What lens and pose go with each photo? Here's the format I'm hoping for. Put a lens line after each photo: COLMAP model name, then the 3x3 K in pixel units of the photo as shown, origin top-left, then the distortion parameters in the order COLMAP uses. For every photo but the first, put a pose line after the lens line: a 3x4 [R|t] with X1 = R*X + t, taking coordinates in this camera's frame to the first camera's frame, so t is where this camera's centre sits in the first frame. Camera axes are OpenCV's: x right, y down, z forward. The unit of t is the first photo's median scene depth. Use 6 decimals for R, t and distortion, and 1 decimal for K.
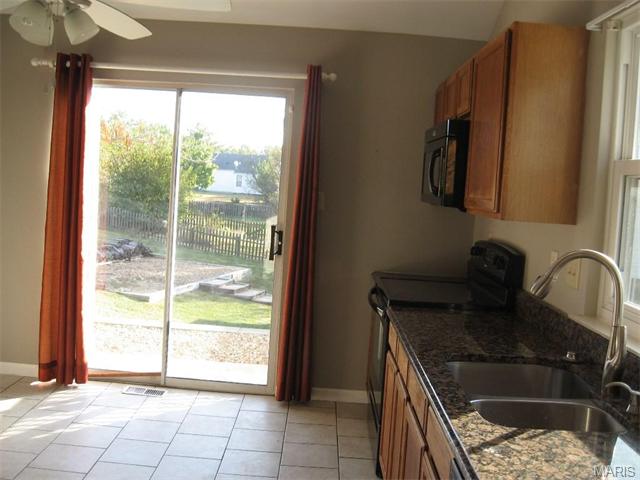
lens RADIAL K [[674.4, 0, 320.0], [0, 674.4, 240.0], [0, 0, 1]] dist [-0.134551, 0.047038]
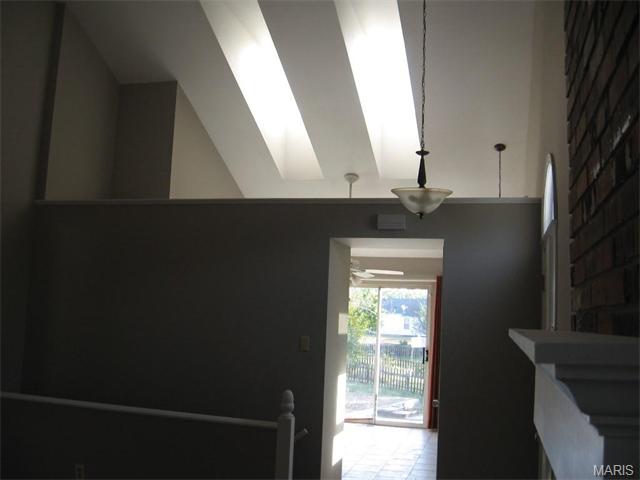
lens RADIAL K [[674.4, 0, 320.0], [0, 674.4, 240.0], [0, 0, 1]] dist [-0.134551, 0.047038]
pose [[0.969468, -0.055544, -0.238844, 0.016995], [0.004224, 0.977647, -0.210210, 0.010975], [0.245181, 0.202783, 0.948032, -0.145088]]
